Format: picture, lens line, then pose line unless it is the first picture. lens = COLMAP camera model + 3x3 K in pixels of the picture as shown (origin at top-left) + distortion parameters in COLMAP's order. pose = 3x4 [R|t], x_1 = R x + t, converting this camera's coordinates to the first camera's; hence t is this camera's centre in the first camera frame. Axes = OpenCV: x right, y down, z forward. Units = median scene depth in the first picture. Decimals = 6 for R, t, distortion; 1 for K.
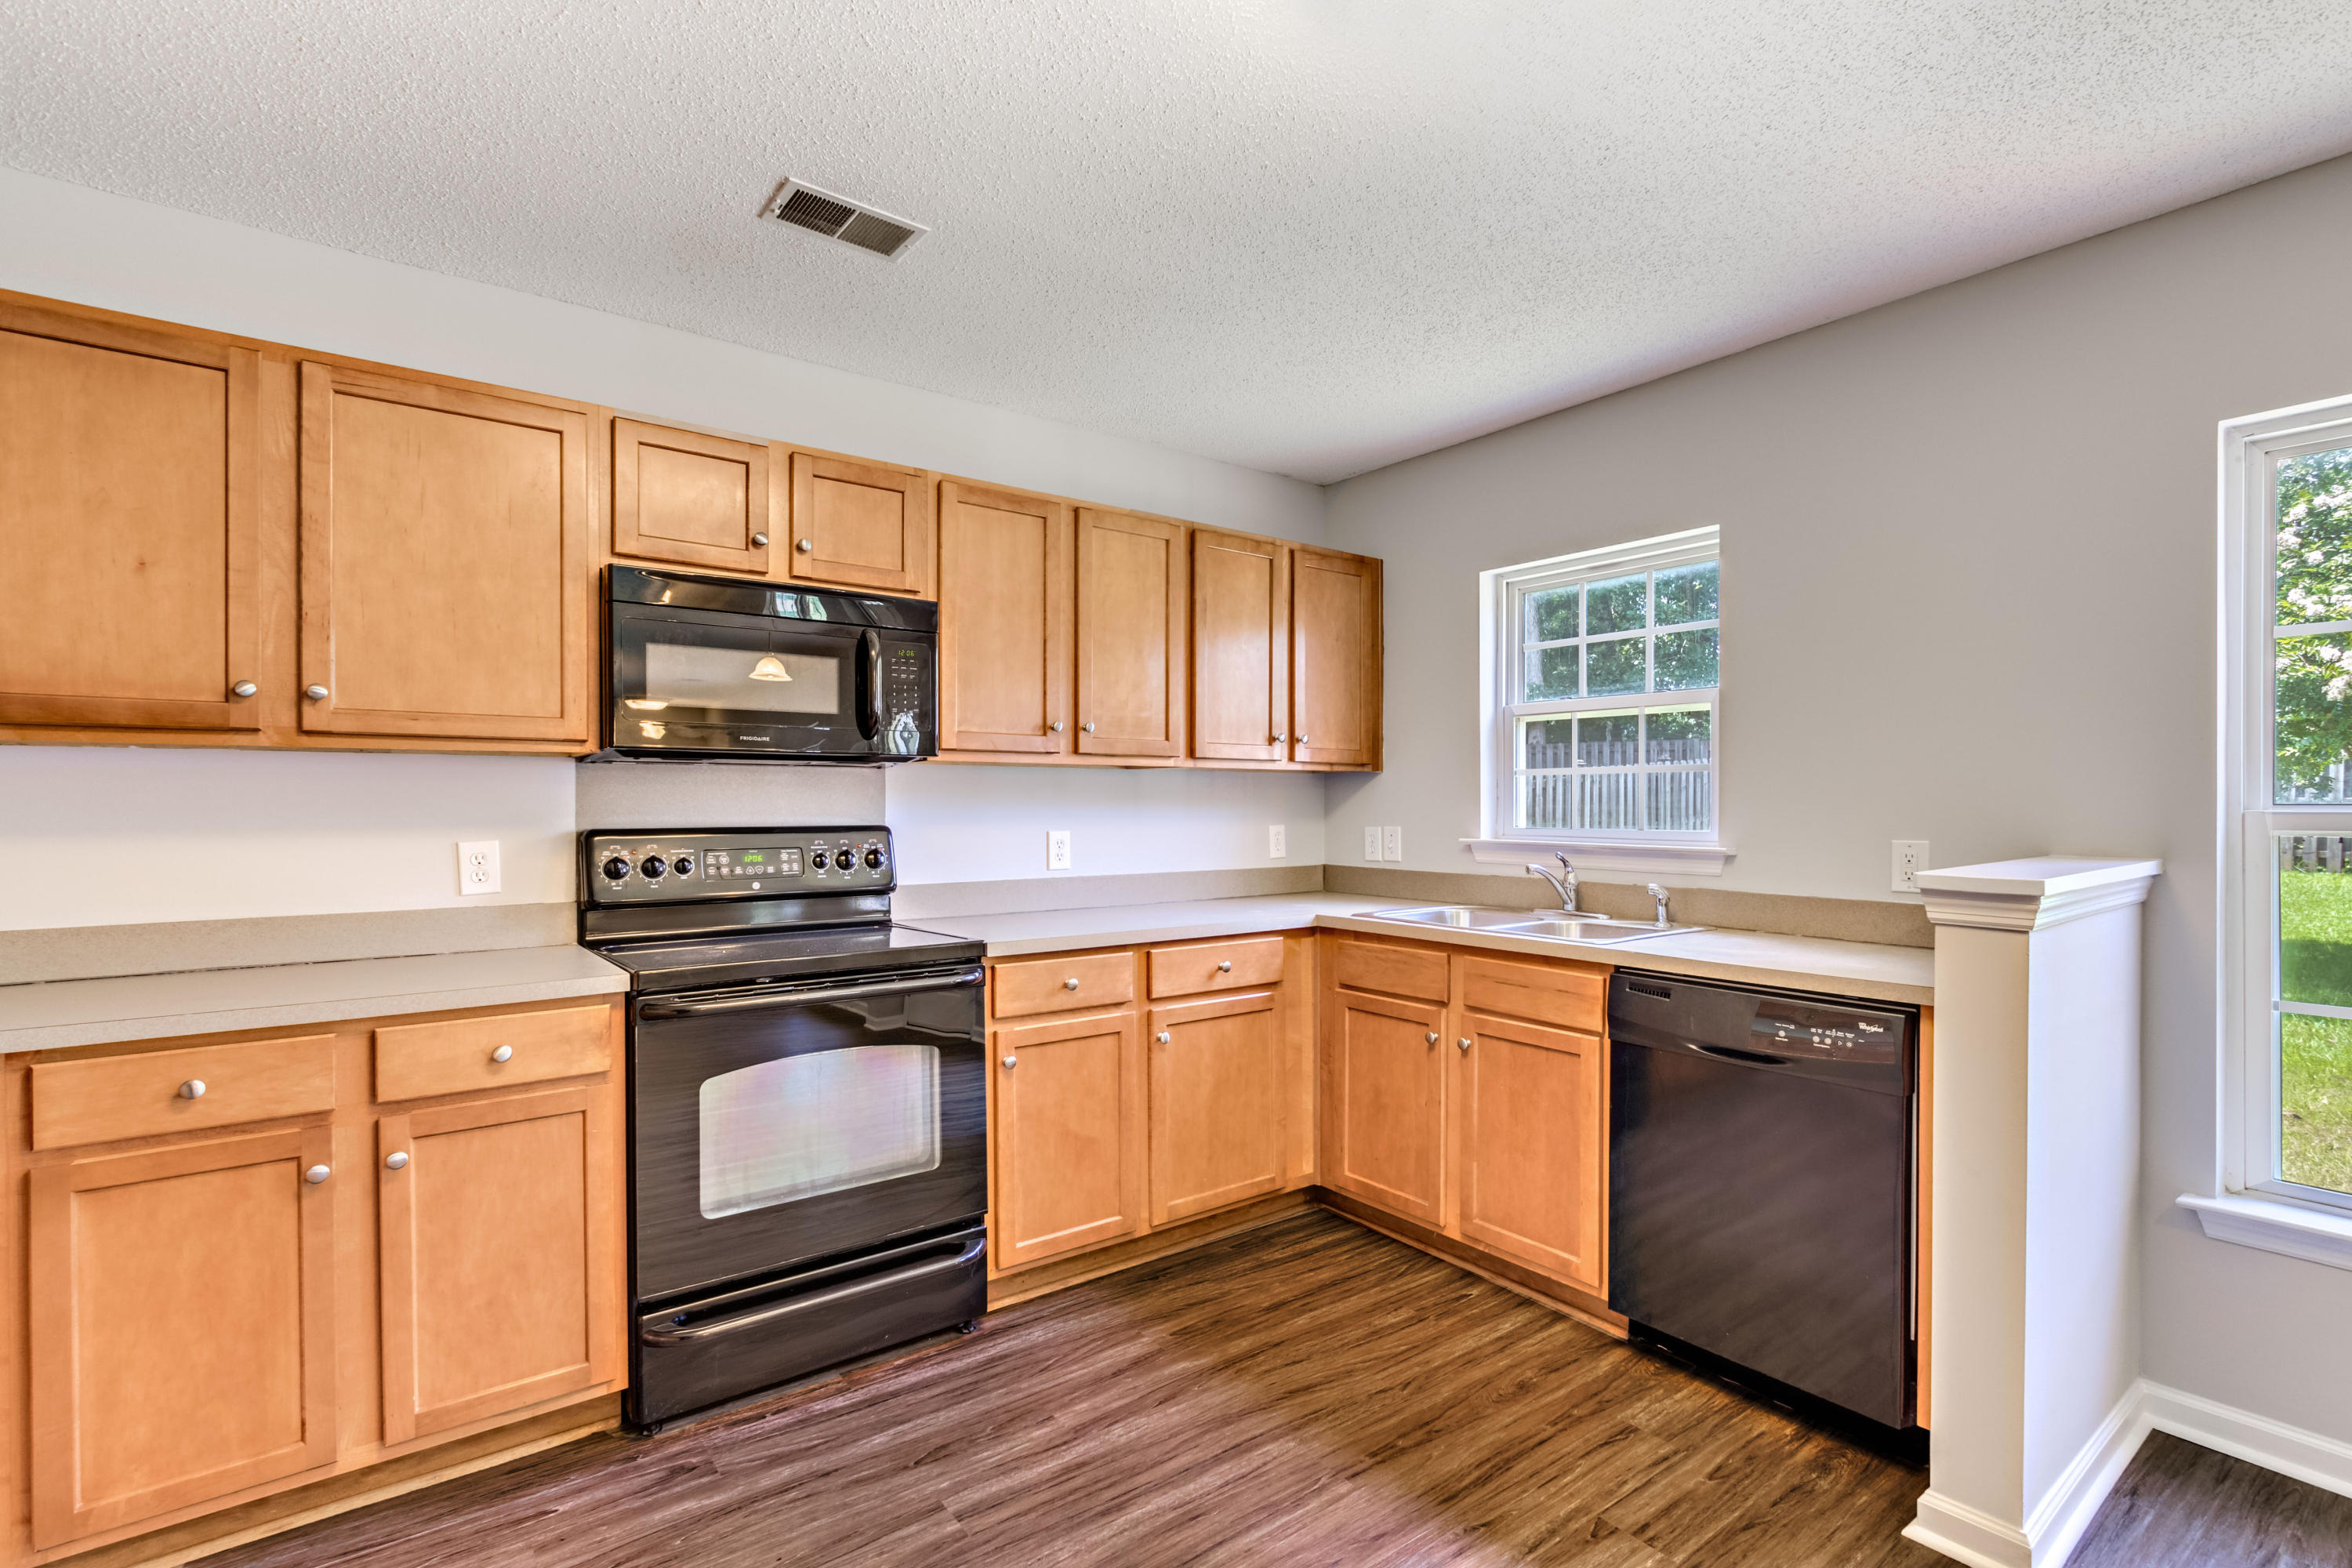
lens RADIAL K [[1080.2, 0, 1189.6], [0, 1080.2, 806.3], [0, 0, 1]] dist [0.003402, -0.001456]
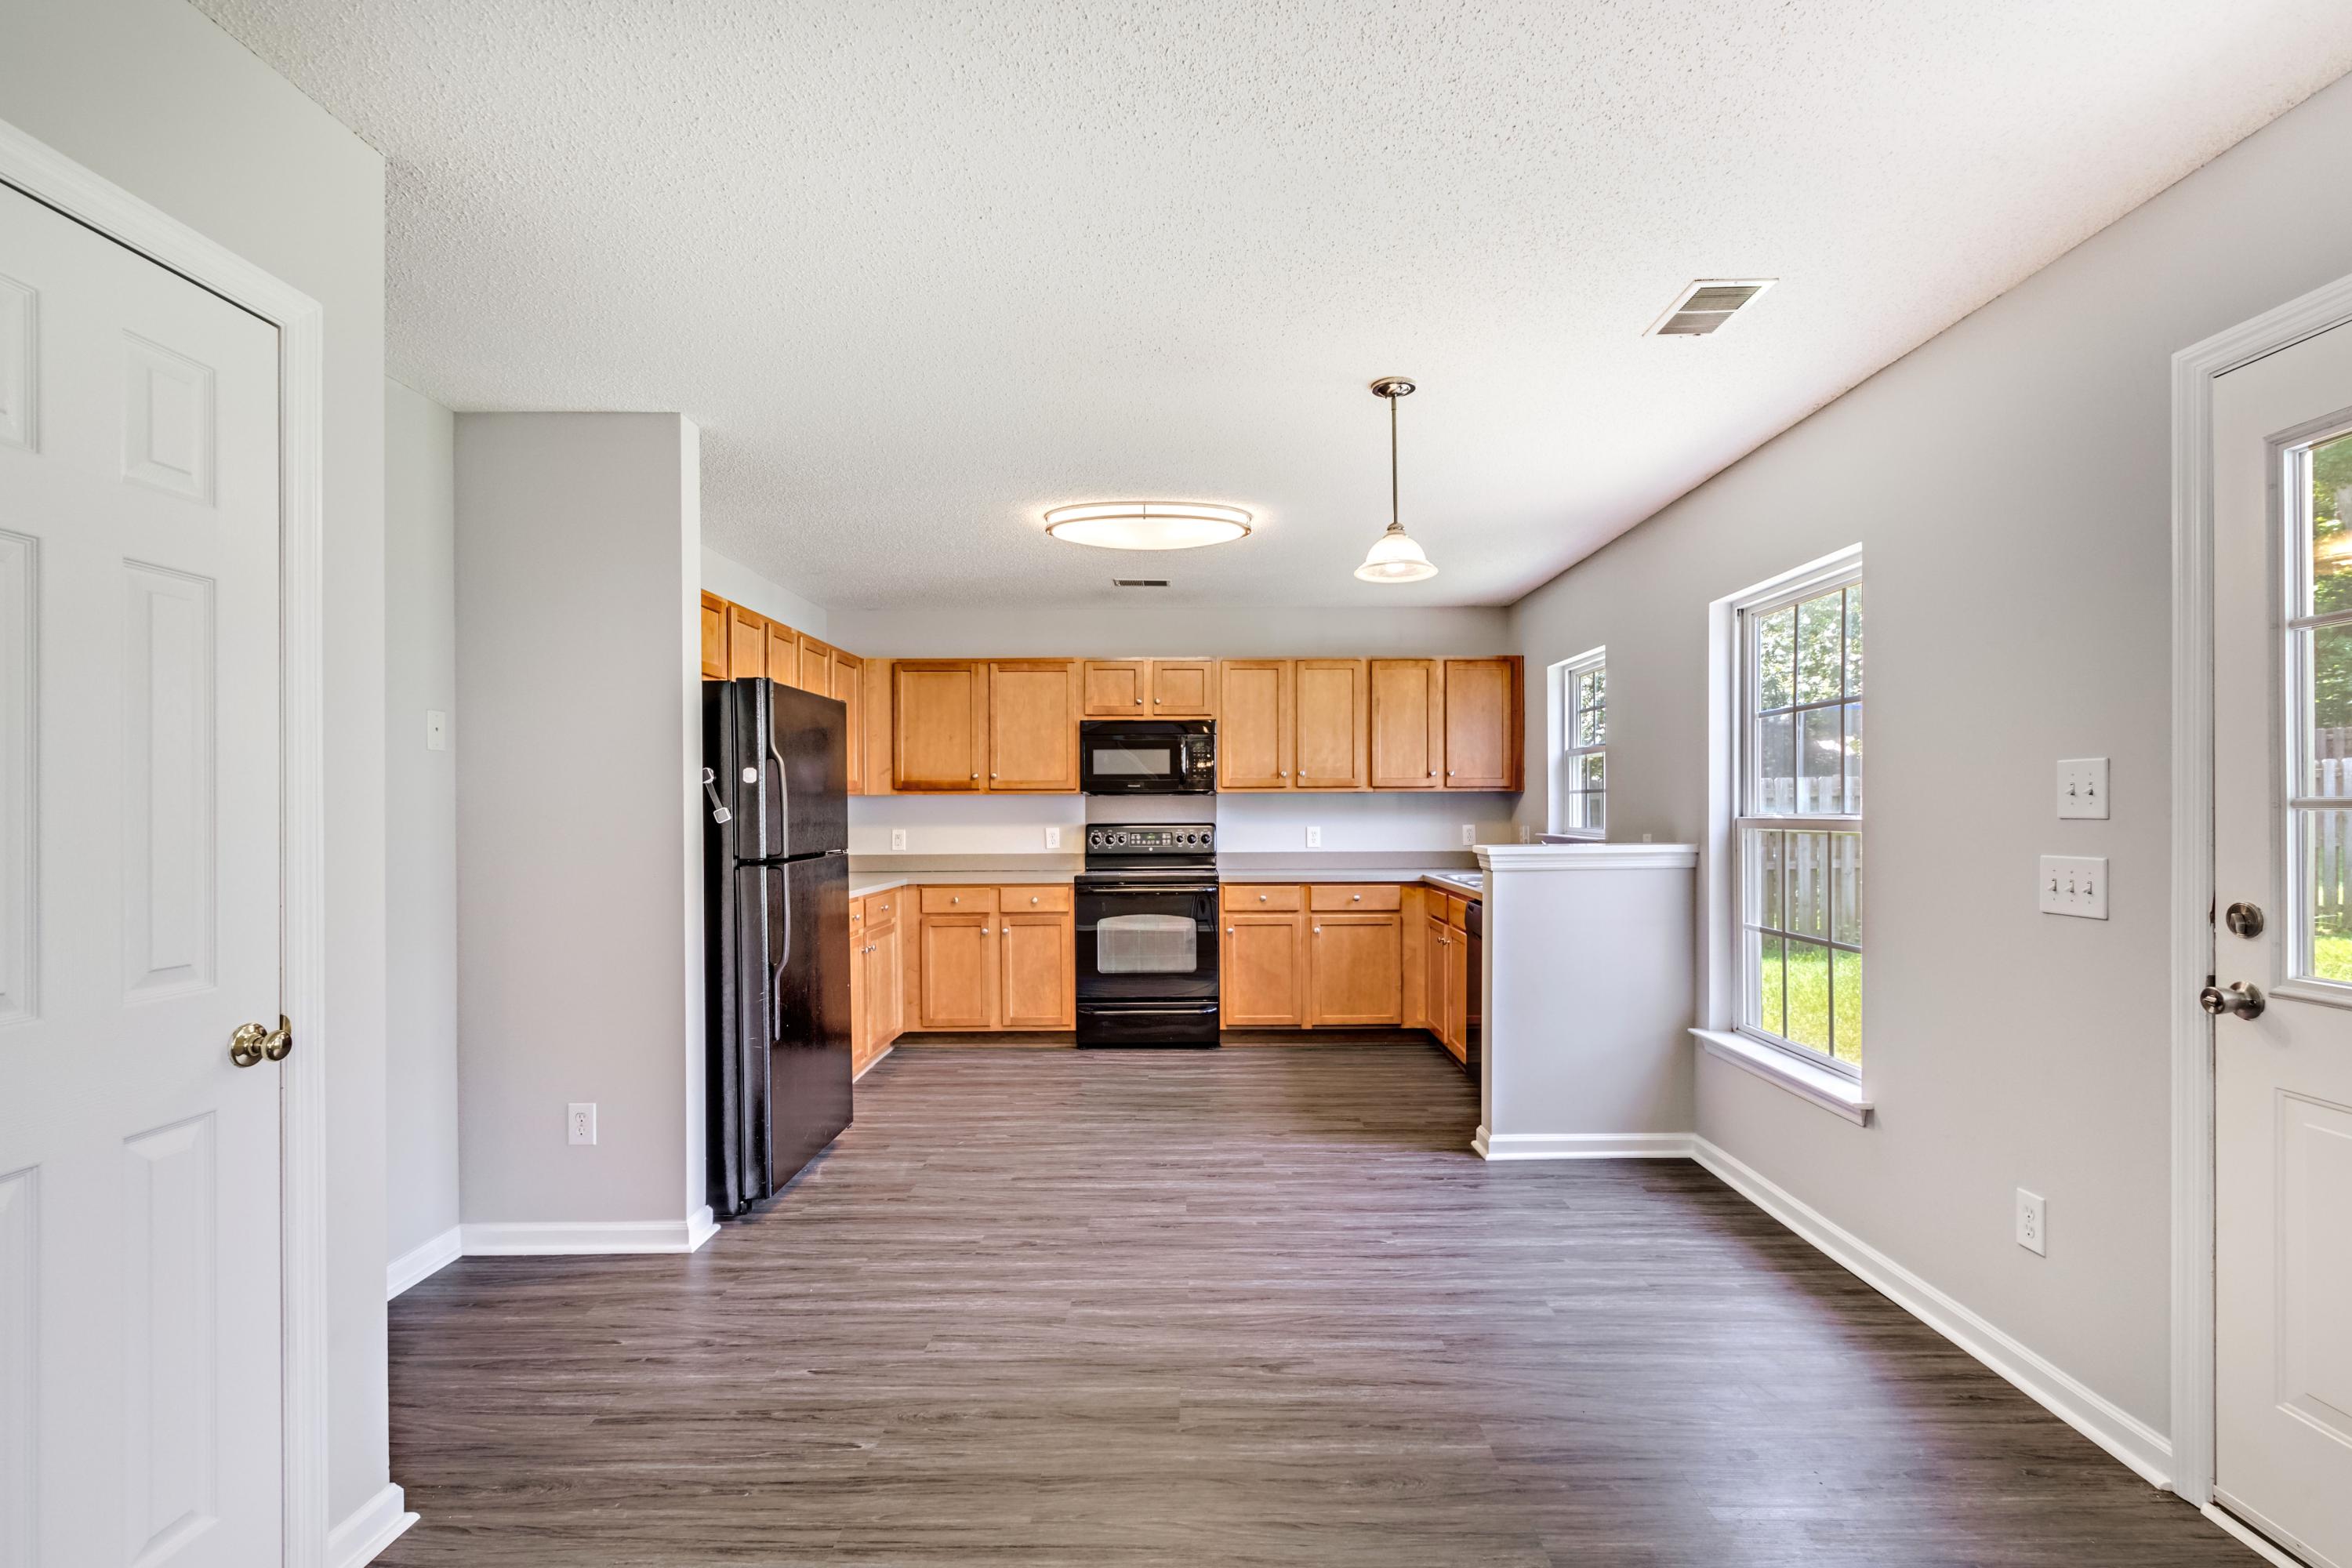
lens RADIAL K [[1080.2, 0, 1201.8], [0, 1080.2, 811.2], [0, 0, 1]] dist [0.003402, -0.001456]
pose [[0.798460, 0.000482, -0.602048, 1.108338], [0.002671, 0.999987, 0.004343, -0.016062], [0.602042, -0.005076, 0.798448, -0.786378]]
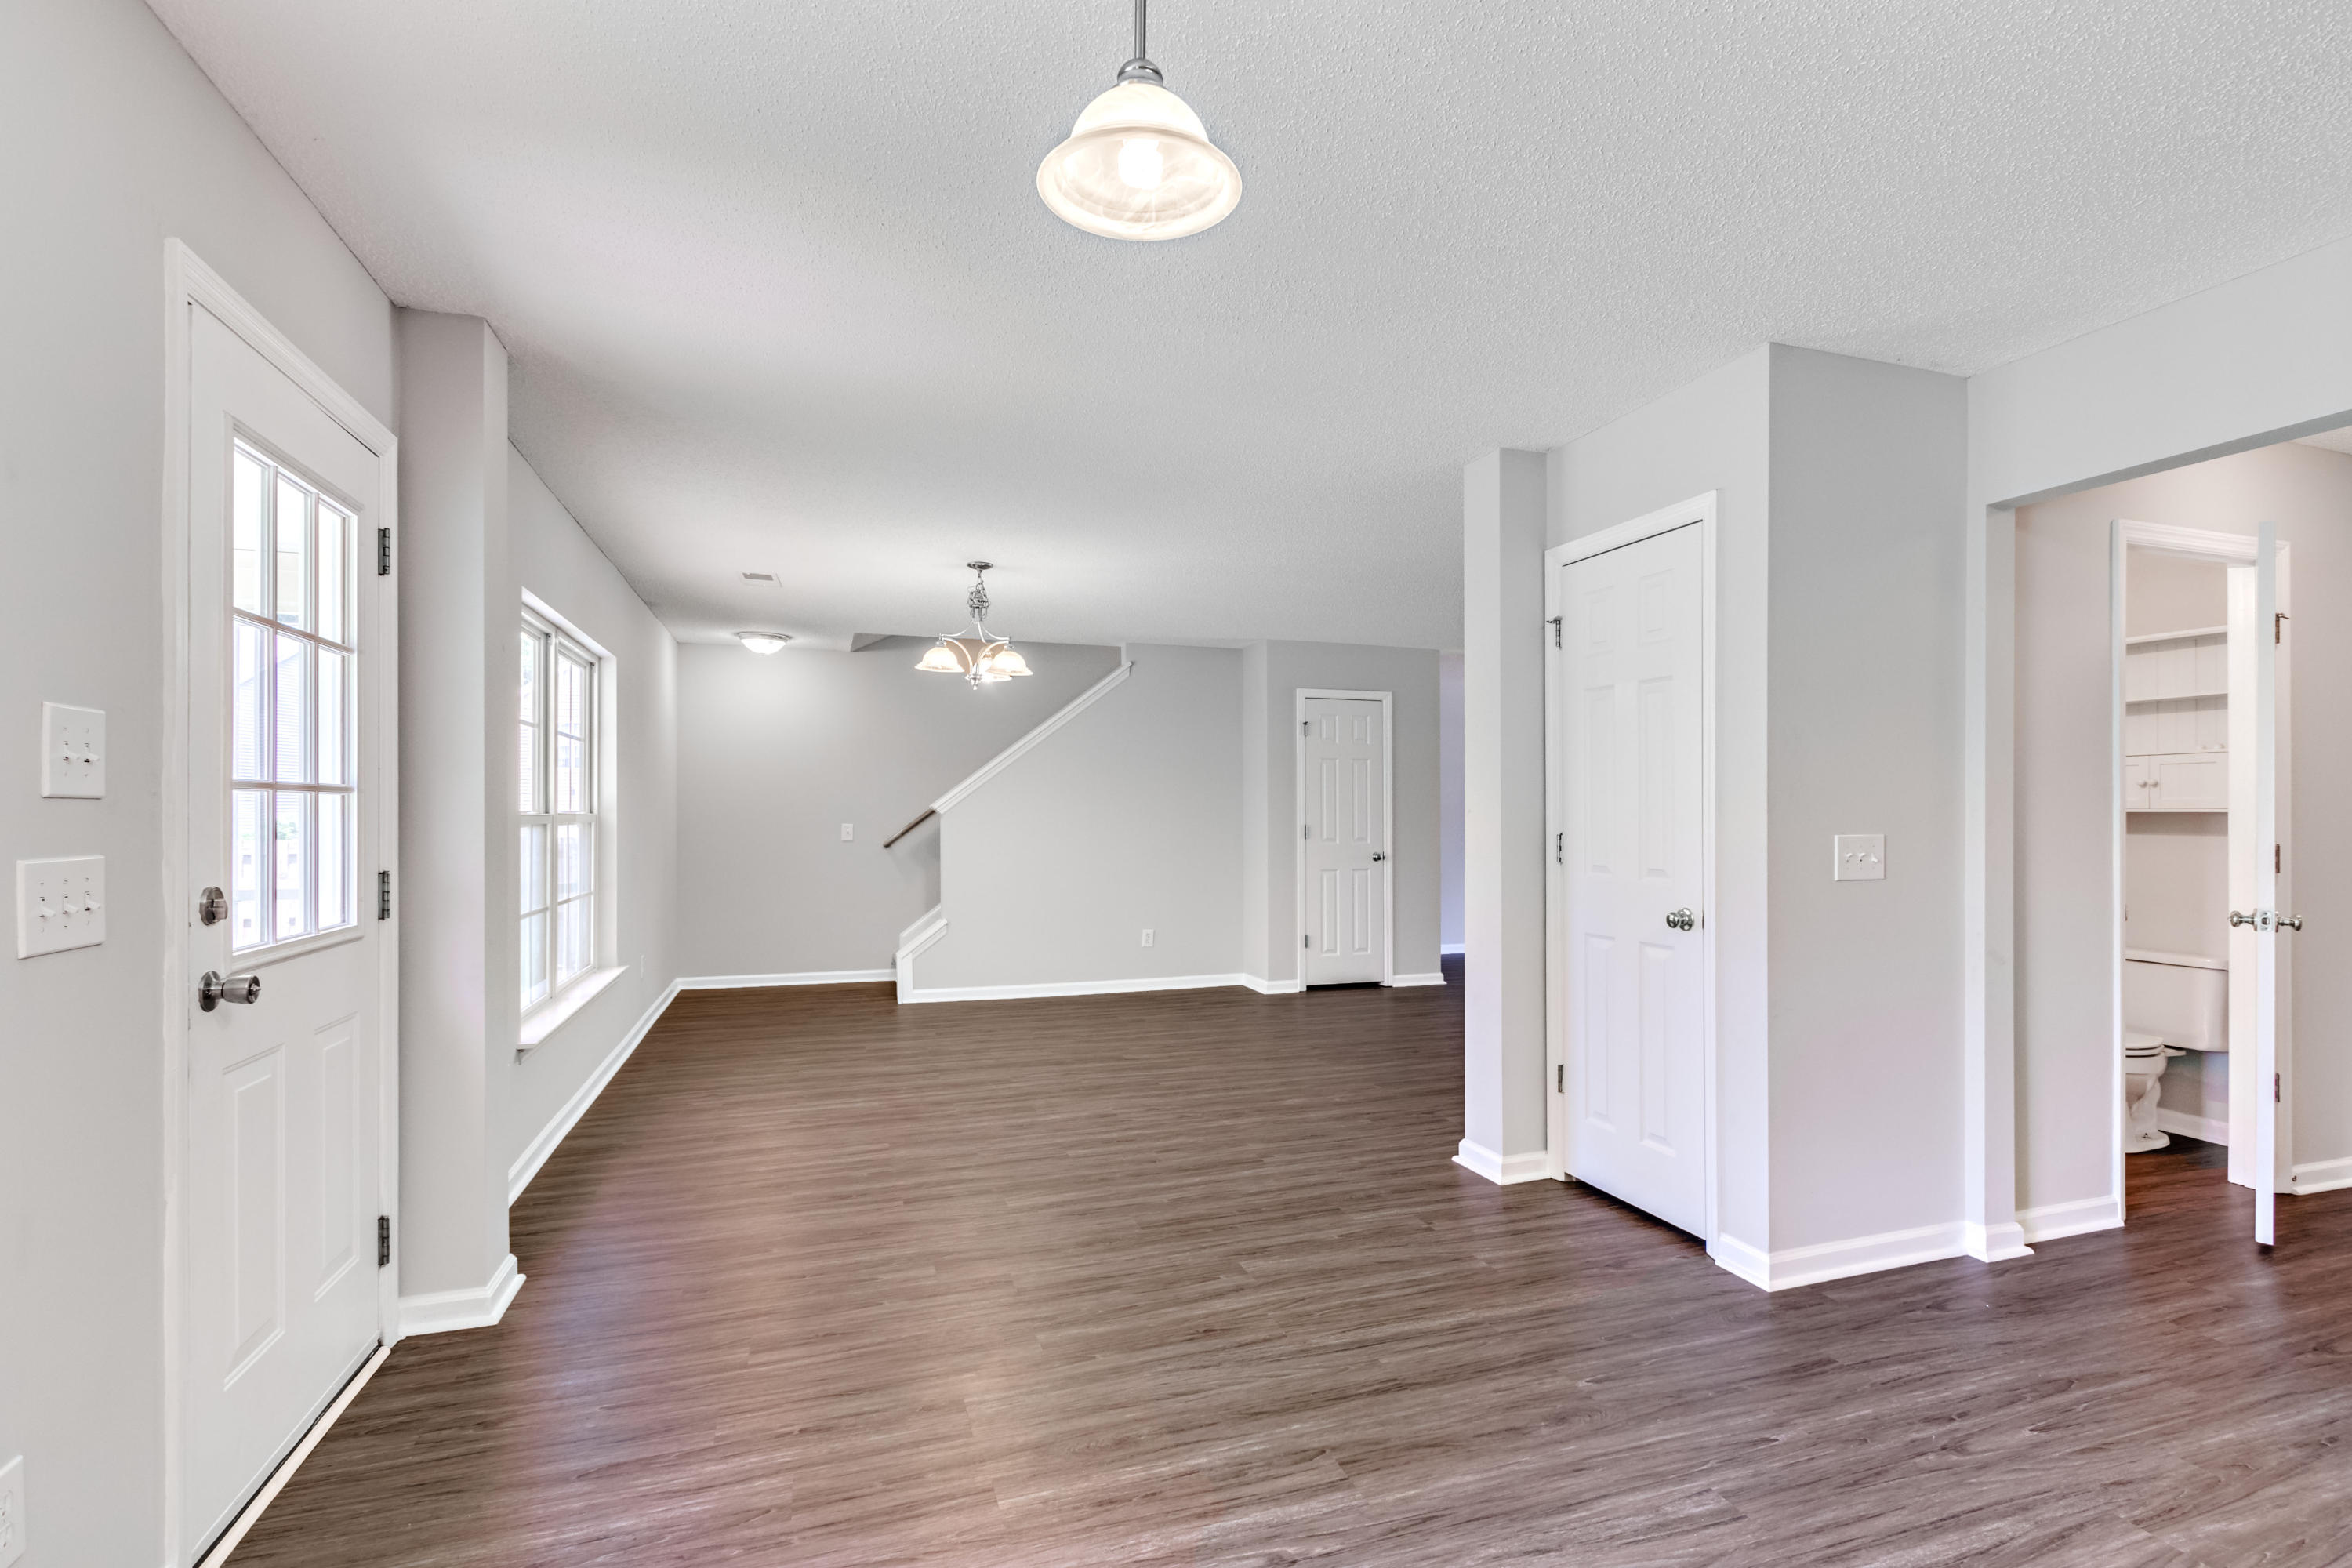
lens RADIAL K [[1080.2, 0, 1189.3], [0, 1080.2, 804.9], [0, 0, 1]] dist [0.003402, -0.001456]
pose [[-0.947470, 0.009411, 0.319707, 0.421126], [0.006707, 0.999932, -0.009556, 0.004353], [-0.319775, -0.006910, -0.947468, 0.668333]]
